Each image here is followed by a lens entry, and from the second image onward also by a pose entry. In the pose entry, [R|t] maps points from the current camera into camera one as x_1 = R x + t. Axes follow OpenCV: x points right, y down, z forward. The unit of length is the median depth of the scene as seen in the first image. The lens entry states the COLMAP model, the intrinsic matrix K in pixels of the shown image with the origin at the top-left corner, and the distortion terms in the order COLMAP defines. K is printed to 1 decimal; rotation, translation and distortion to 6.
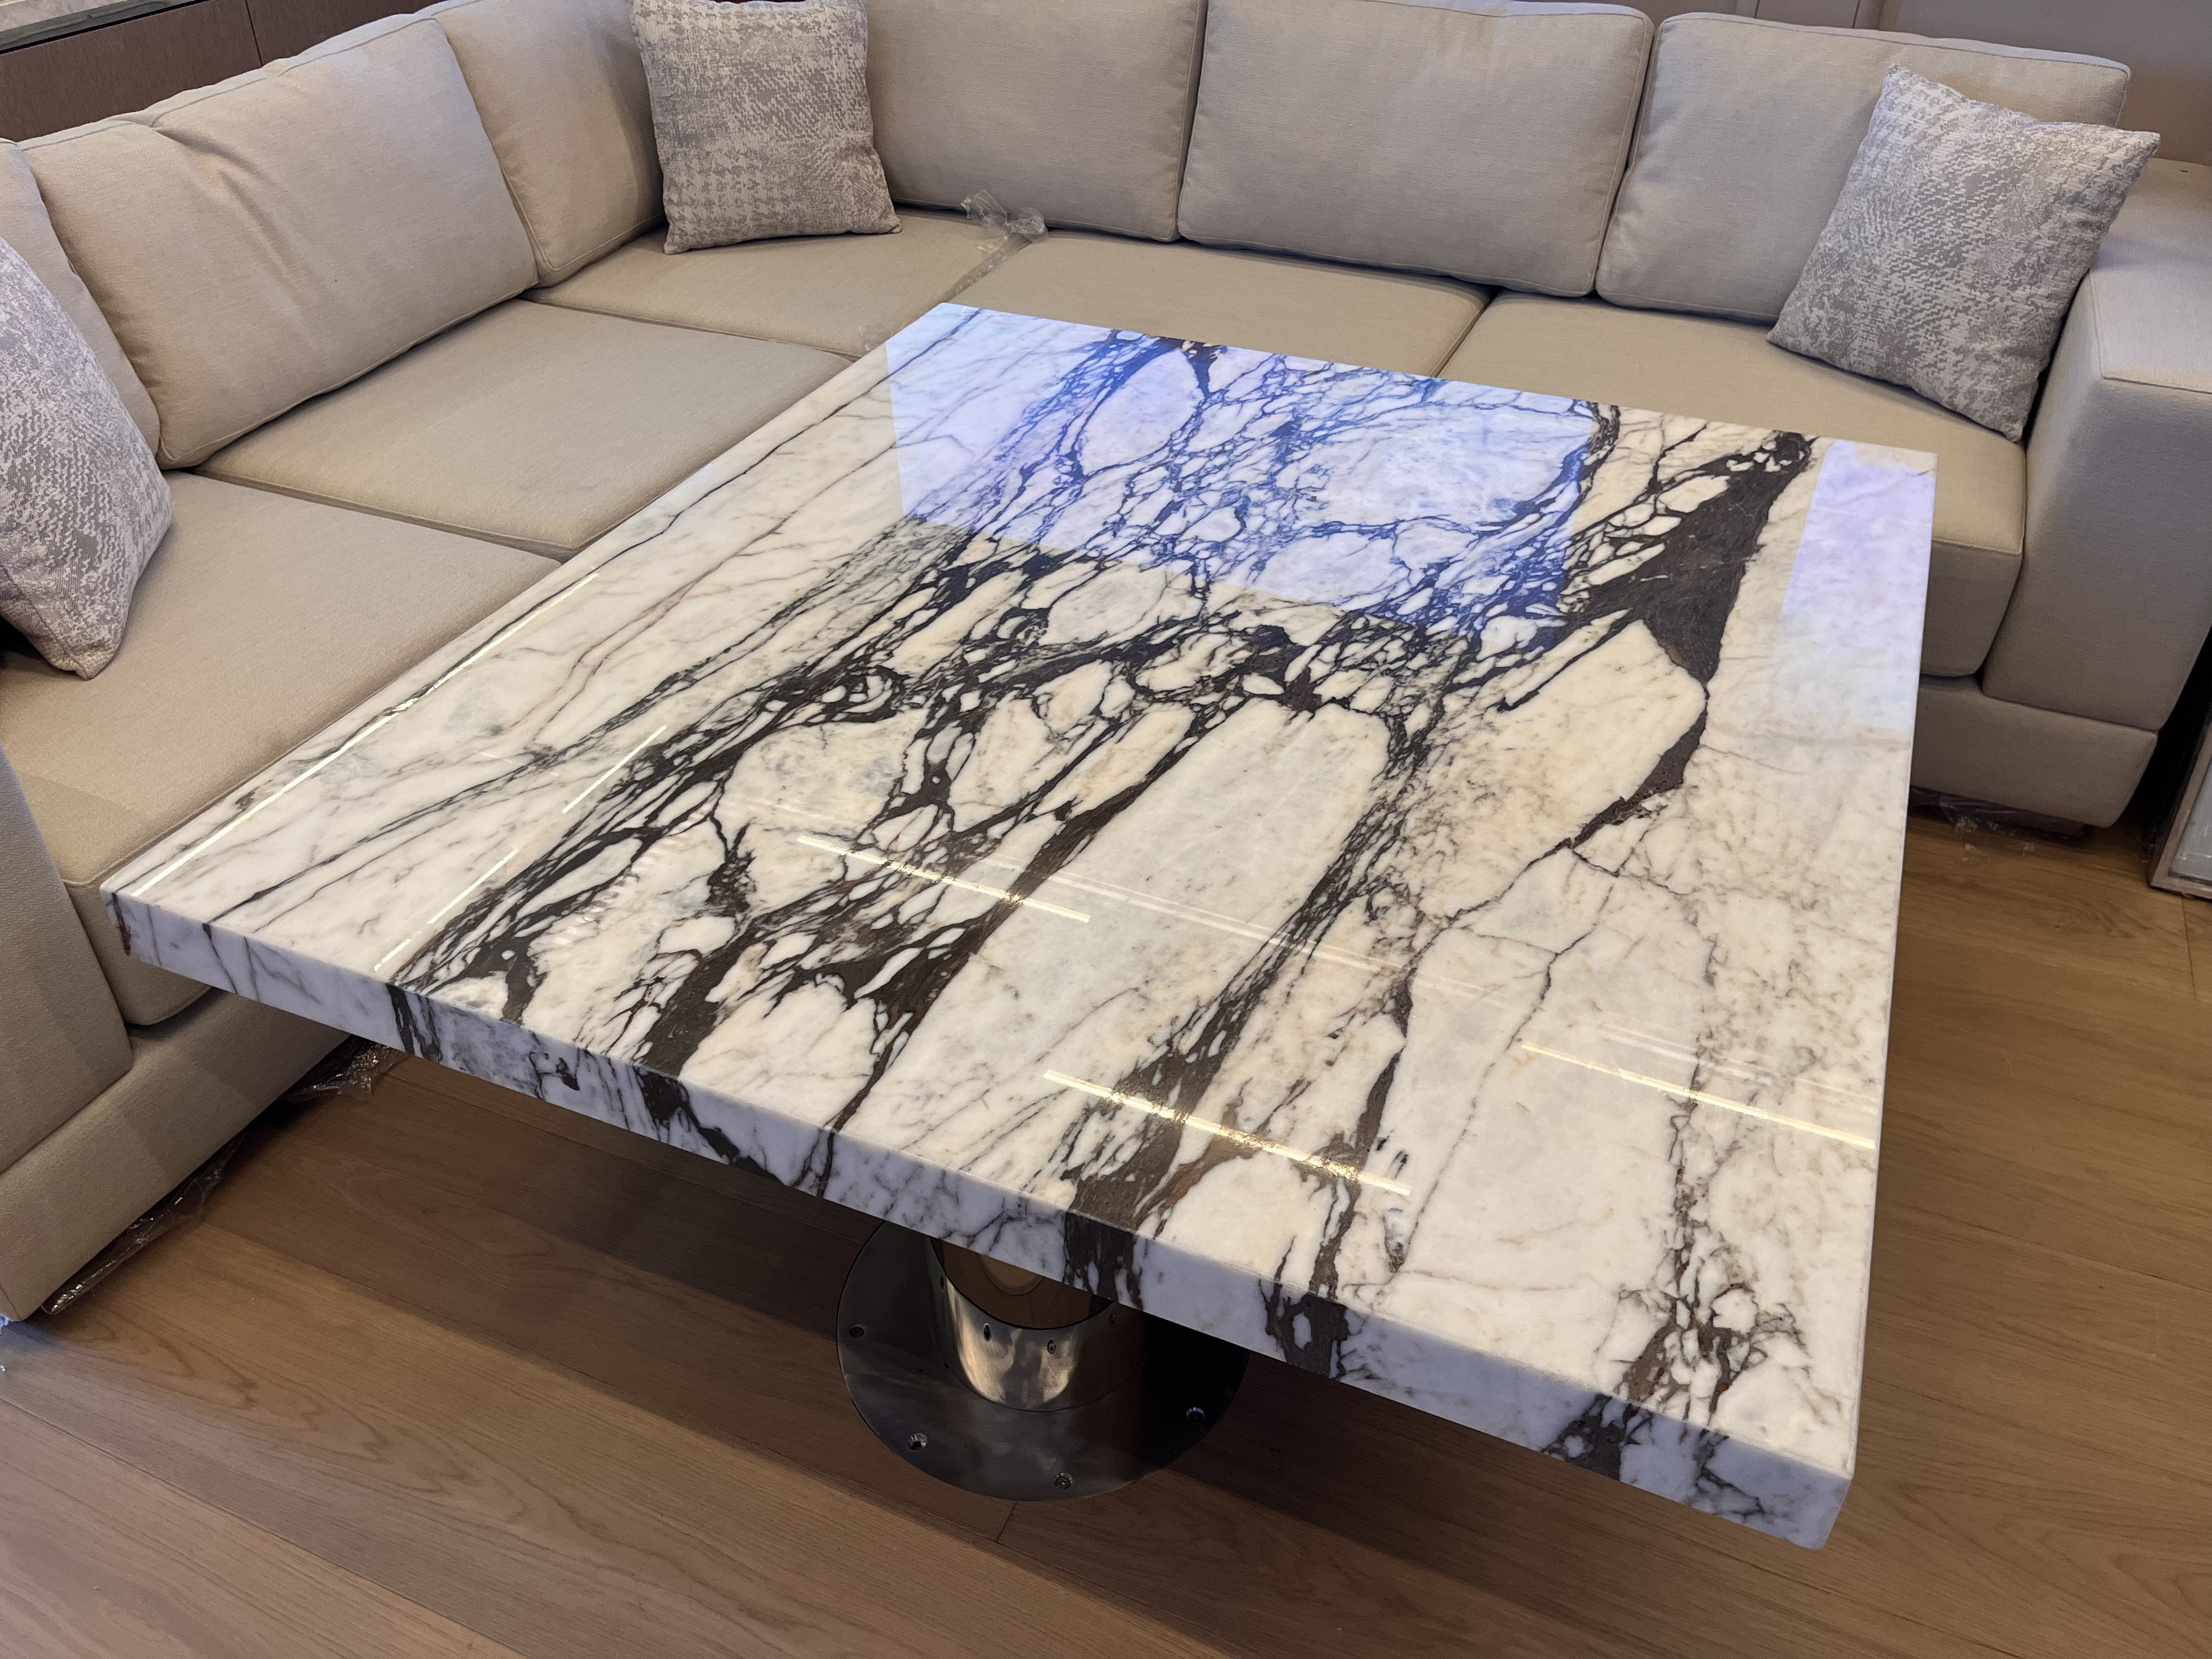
lens RADIAL K [[1682.9, 0, 1094.6], [0, 1682.9, 822.9], [0, 0, 1]] dist [0.053166, -0.062525]
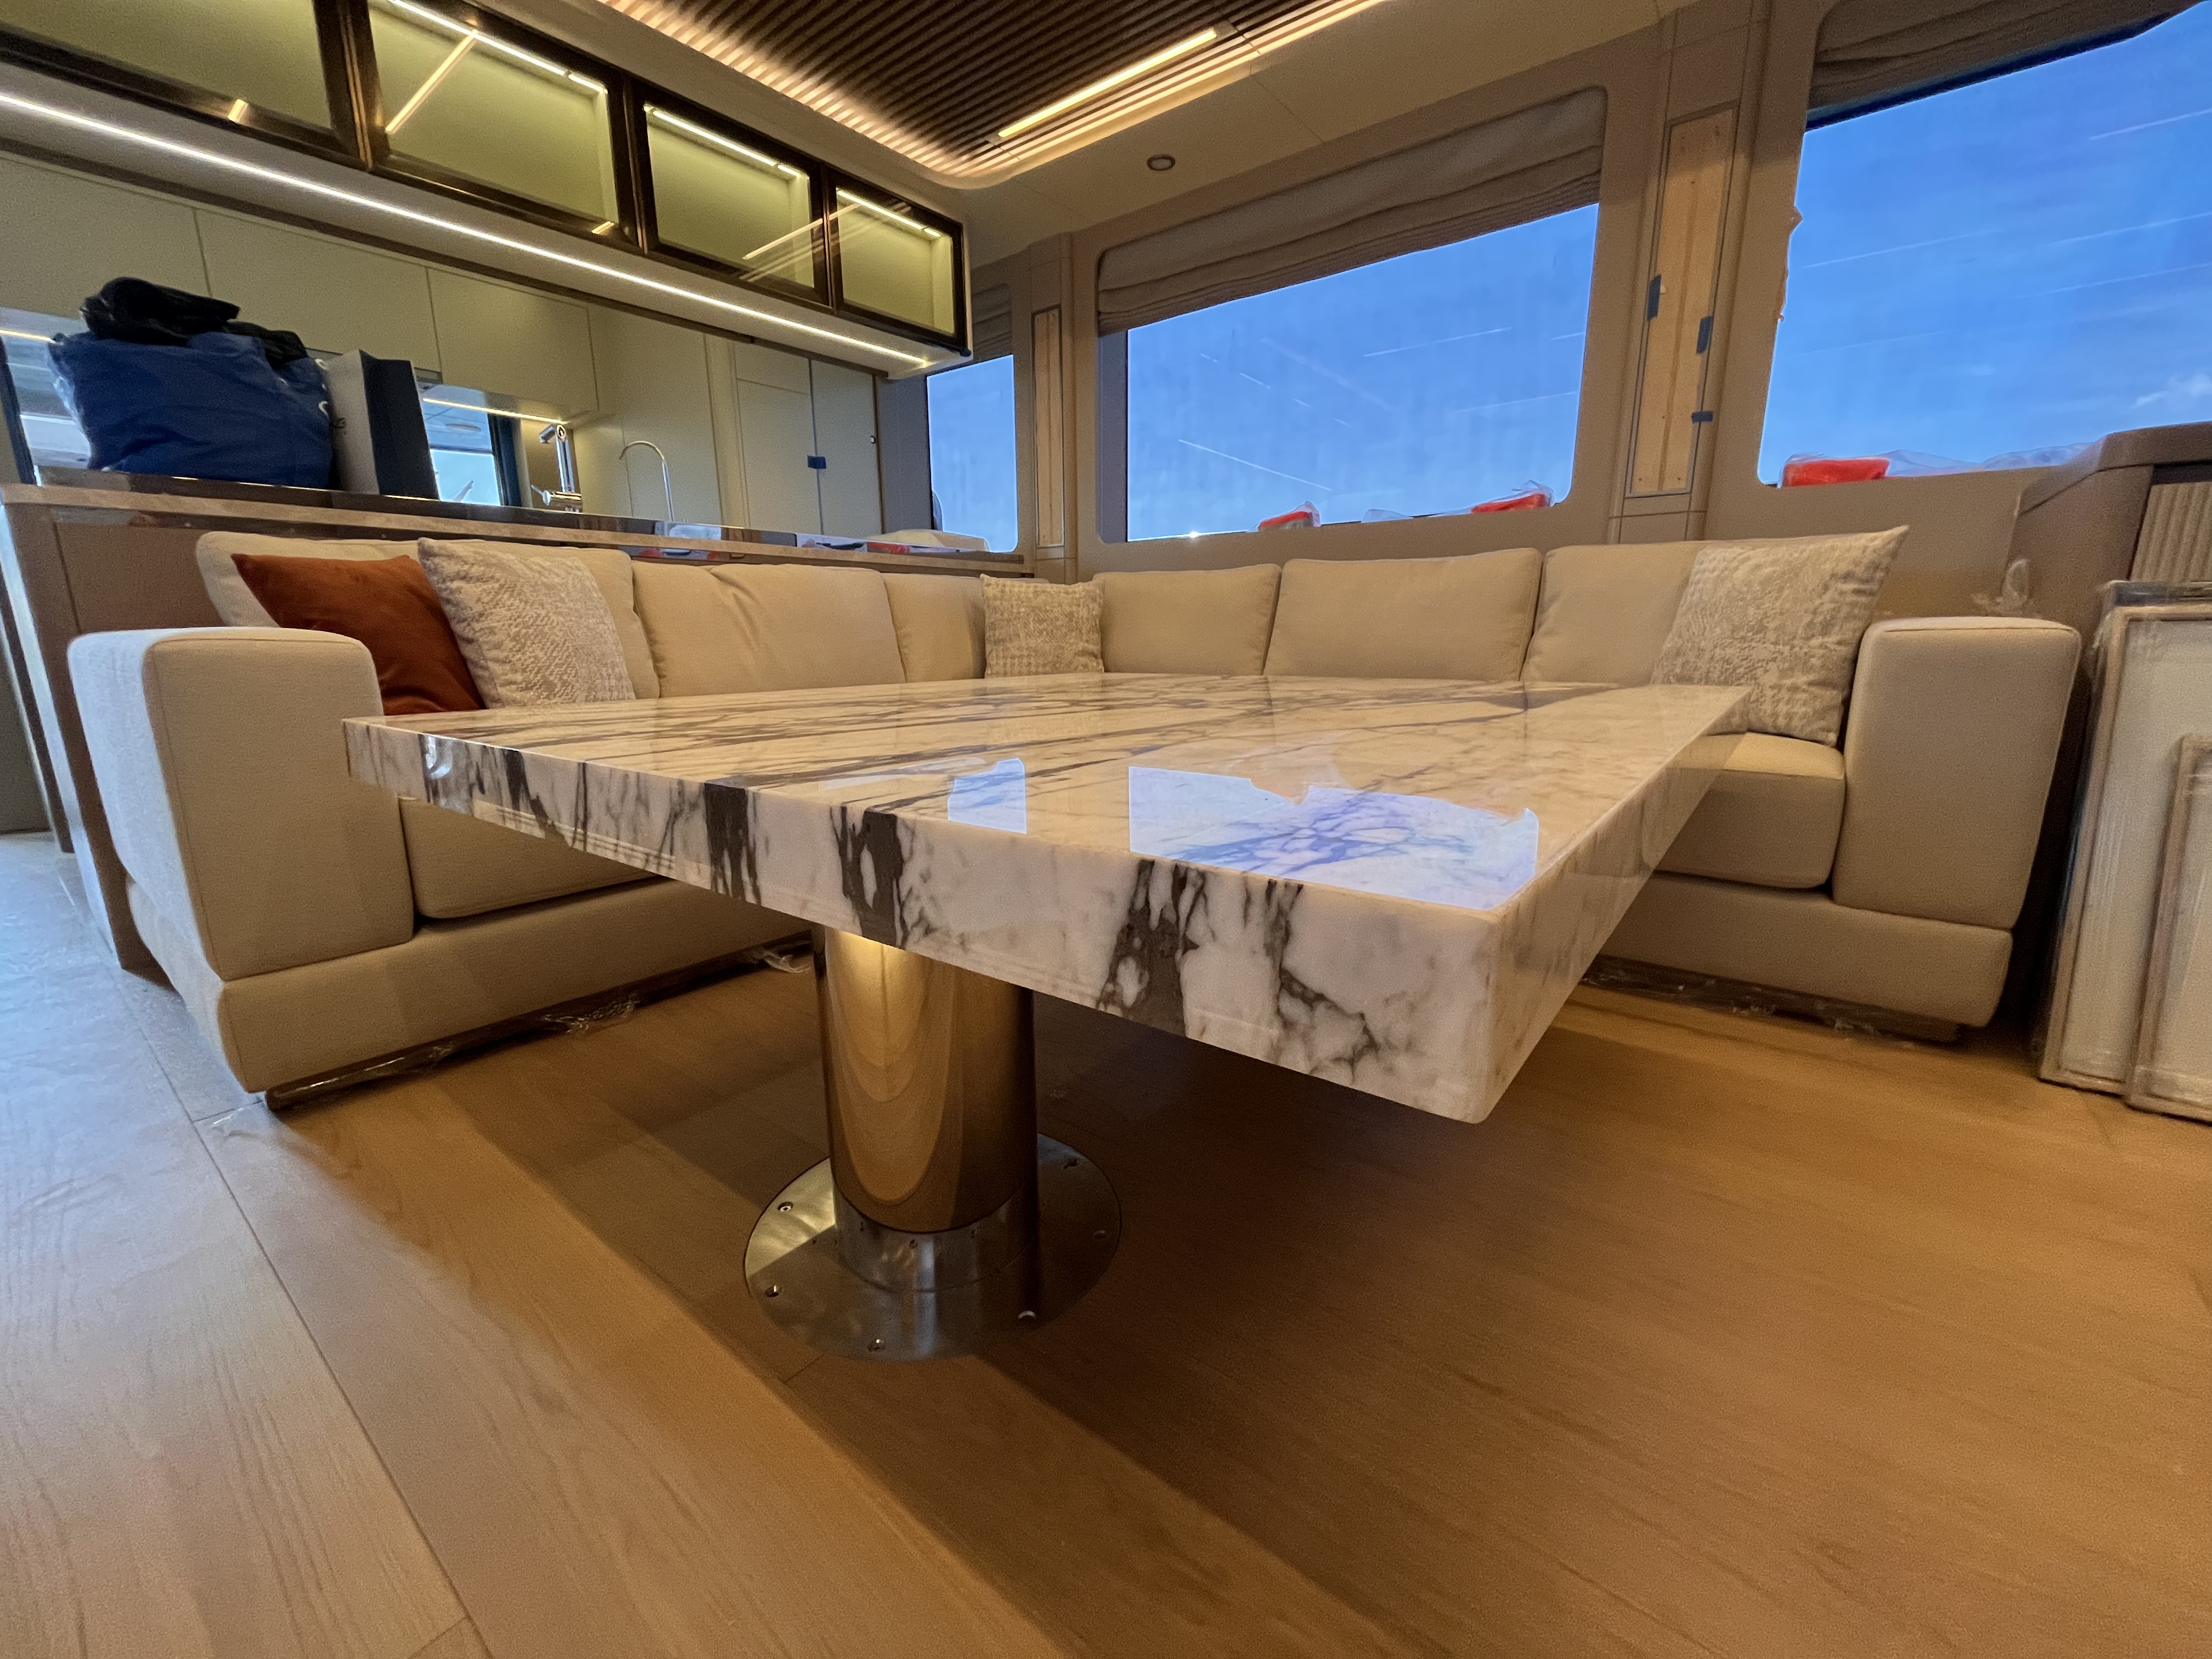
lens RADIAL K [[891.0, 0, 1104.9], [0, 891.0, 829.8], [0, 0, 1]] dist [-0.002357, 0.000182]
pose [[0.968369, 0.044918, -0.245444, 0.237762], [-0.141786, 0.908482, -0.393138, 0.300828], [0.205323, 0.415504, 0.886115, 0.425133]]
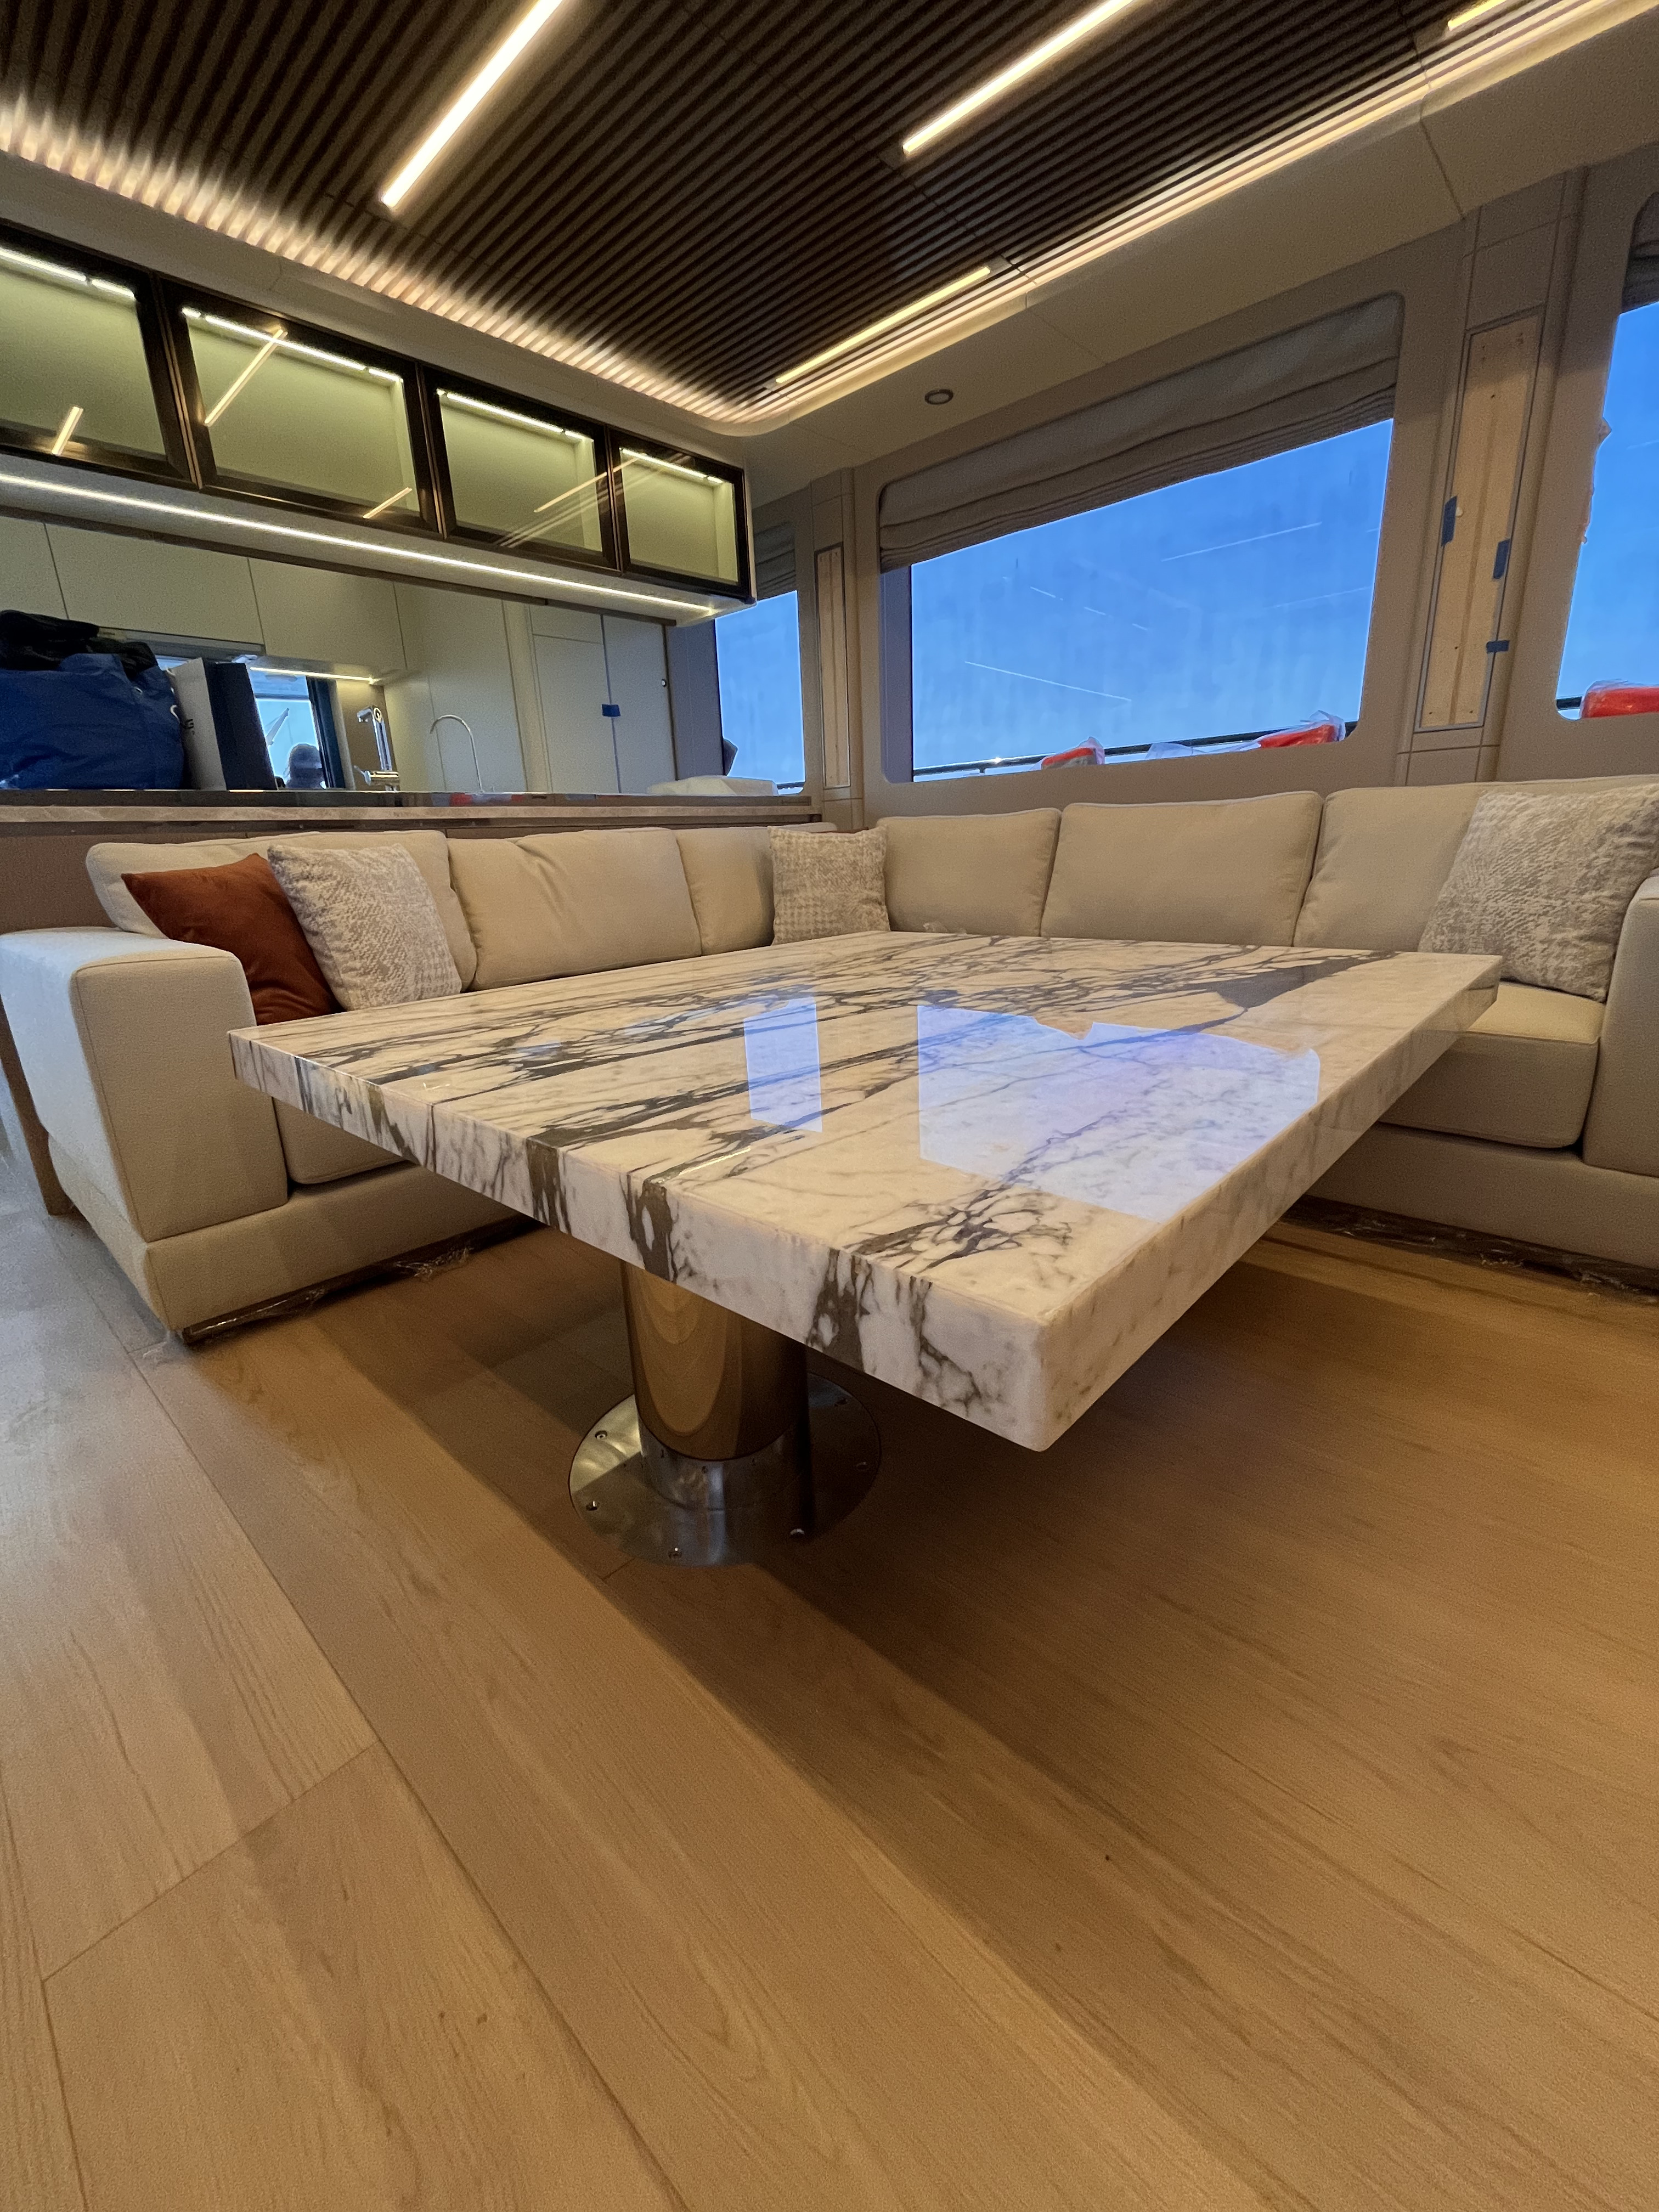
lens RADIAL K [[891.0, 0, 830.8], [0, 891.0, 1102.4], [0, 0, 1]] dist [-0.002357, 0.000182]
pose [[0.944315, 0.052369, -0.324848, 0.294118], [-0.160331, 0.935355, -0.315286, 0.267921], [0.287337, 0.349813, 0.891666, 0.324989]]
